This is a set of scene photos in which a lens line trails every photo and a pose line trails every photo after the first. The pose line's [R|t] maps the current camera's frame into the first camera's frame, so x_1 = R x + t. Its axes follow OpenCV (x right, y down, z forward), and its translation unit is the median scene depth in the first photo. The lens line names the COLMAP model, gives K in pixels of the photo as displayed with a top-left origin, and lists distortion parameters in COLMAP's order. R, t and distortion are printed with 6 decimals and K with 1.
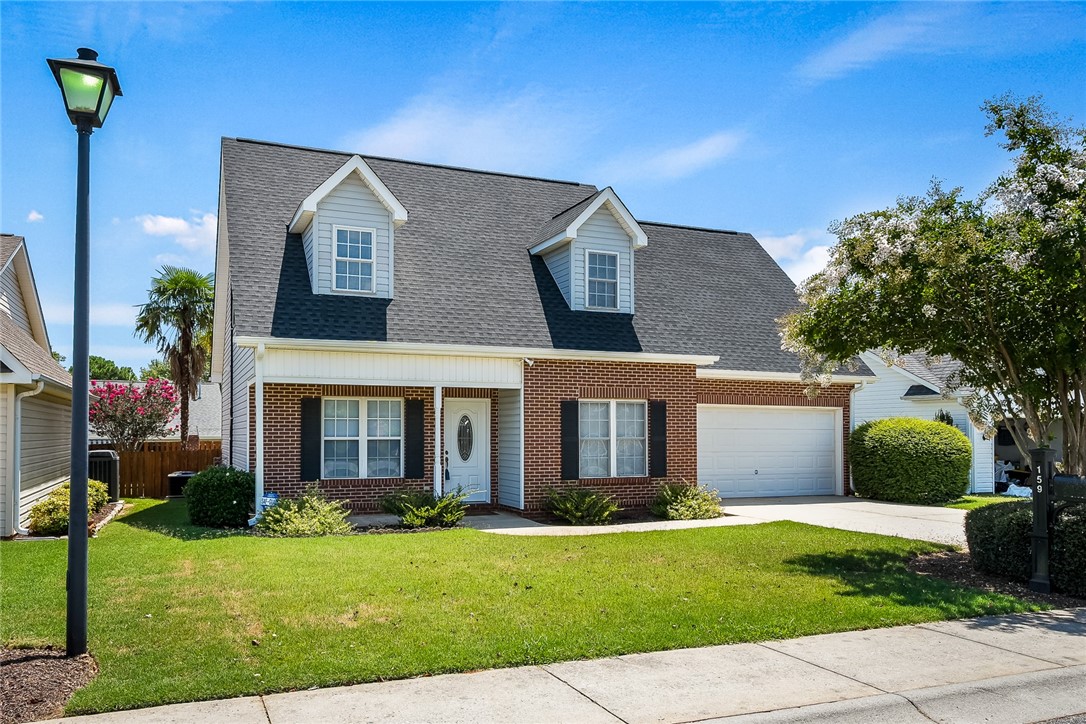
lens RADIAL K [[716.0, 0, 430.9], [0, 716.0, 418.8], [0, 0, 1]] dist [0.000773, -0.002454]
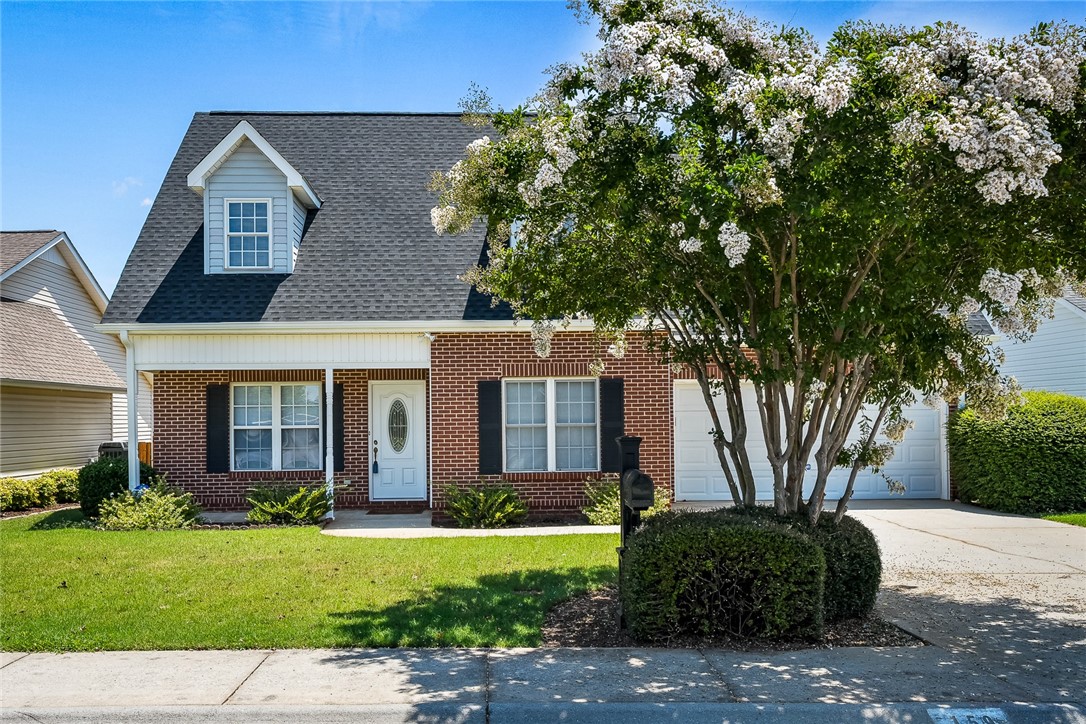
lens RADIAL K [[839.6, 0, 540.9], [0, 839.6, 408.1], [0, 0, 1]] dist [0.009361, 0.001655]
pose [[0.952952, -0.014849, -0.302759, 0.554658], [0.016735, 0.999853, 0.003637, 0.004614], [0.302660, -0.008533, 0.953060, 0.075155]]
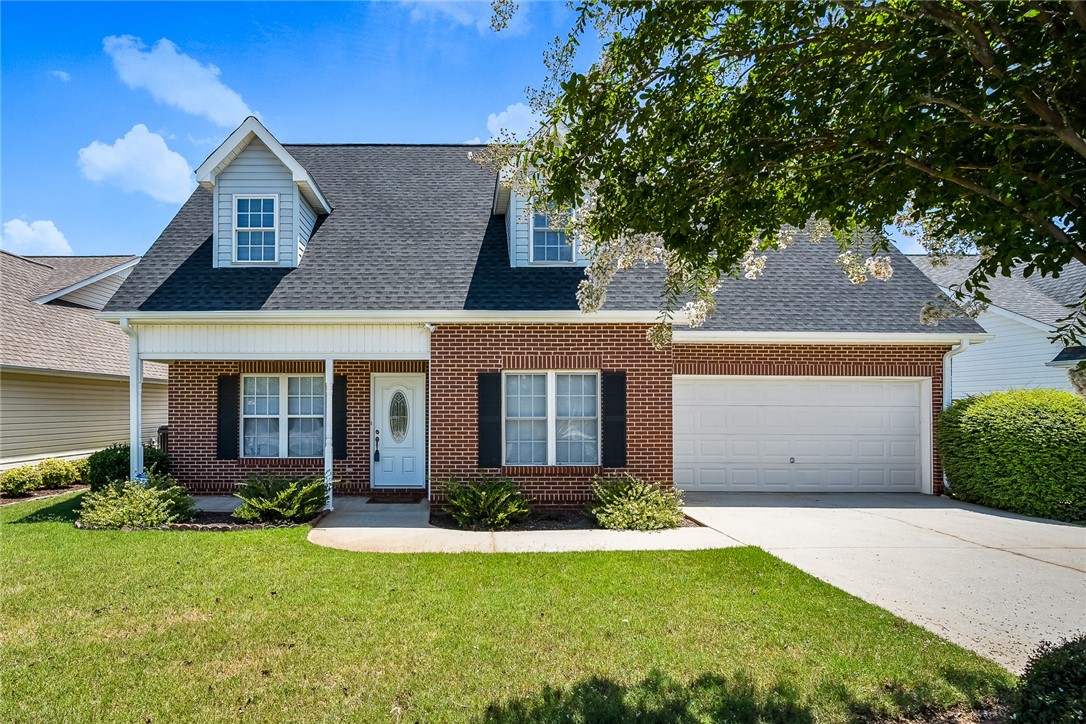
lens RADIAL K [[497.4, 0, 485.7], [0, 497.4, 400.8], [0, 0, 1]] dist [-0.003593, -0.000064]
pose [[0.946780, -0.004583, -0.321848, 0.378528], [0.006055, 0.999975, 0.003572, 0.005484], [0.321824, -0.005331, 0.946785, 0.452923]]
